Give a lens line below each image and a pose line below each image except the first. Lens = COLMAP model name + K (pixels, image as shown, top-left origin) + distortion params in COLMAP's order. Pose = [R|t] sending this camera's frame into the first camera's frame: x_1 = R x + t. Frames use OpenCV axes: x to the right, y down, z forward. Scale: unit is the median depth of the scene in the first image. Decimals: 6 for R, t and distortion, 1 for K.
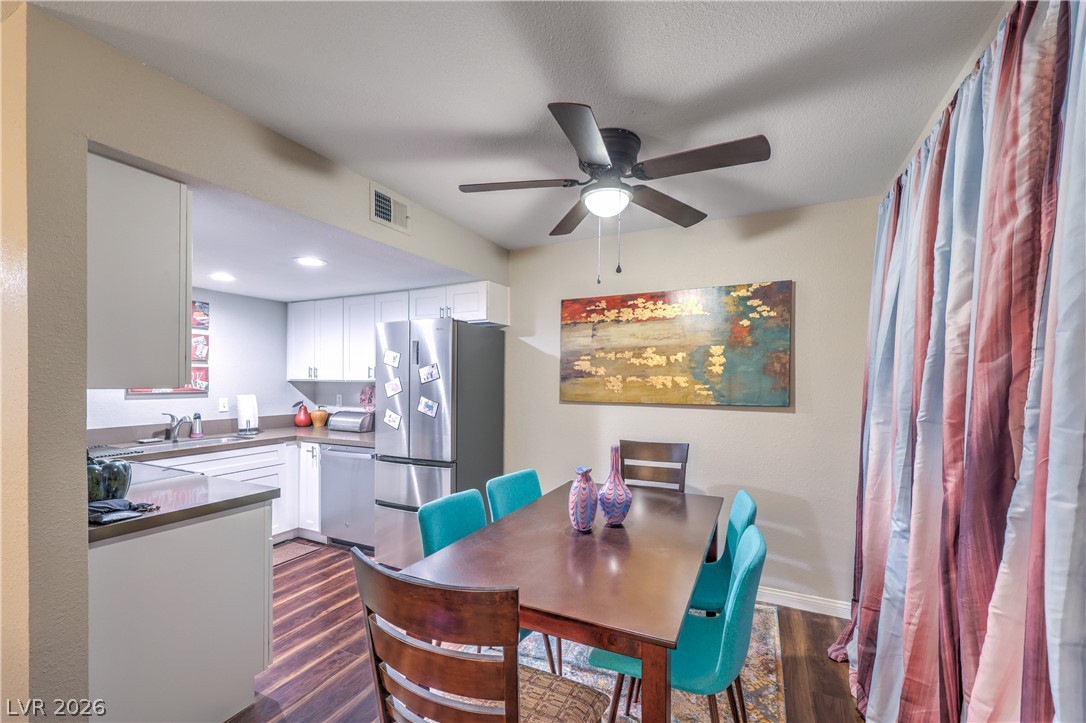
lens RADIAL K [[448.0, 0, 547.5], [0, 448.0, 383.9], [0, 0, 1]] dist [0.001823, 0.000184]
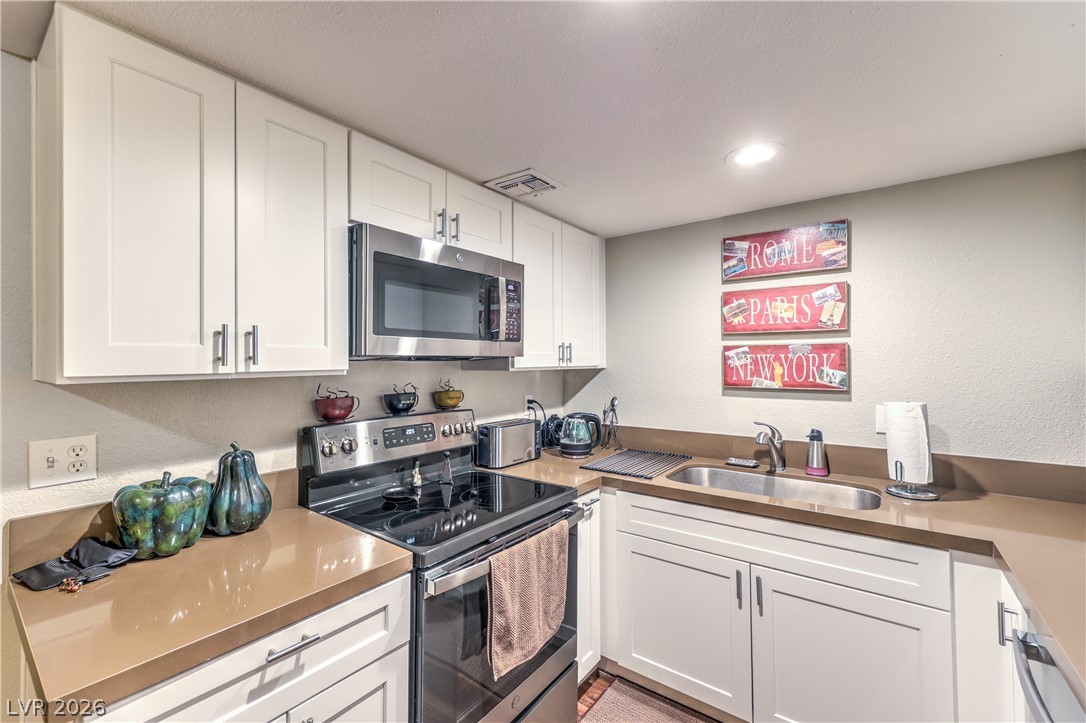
lens RADIAL K [[442.0, 0, 538.9], [0, 442.0, 358.3], [0, 0, 1]] dist [-0.000067, -0.000020]
pose [[-0.206919, -0.015644, -0.978233, -0.207718], [-0.009669, 0.999856, -0.013945, -0.010170], [0.978310, 0.006574, -0.207041, 0.854203]]
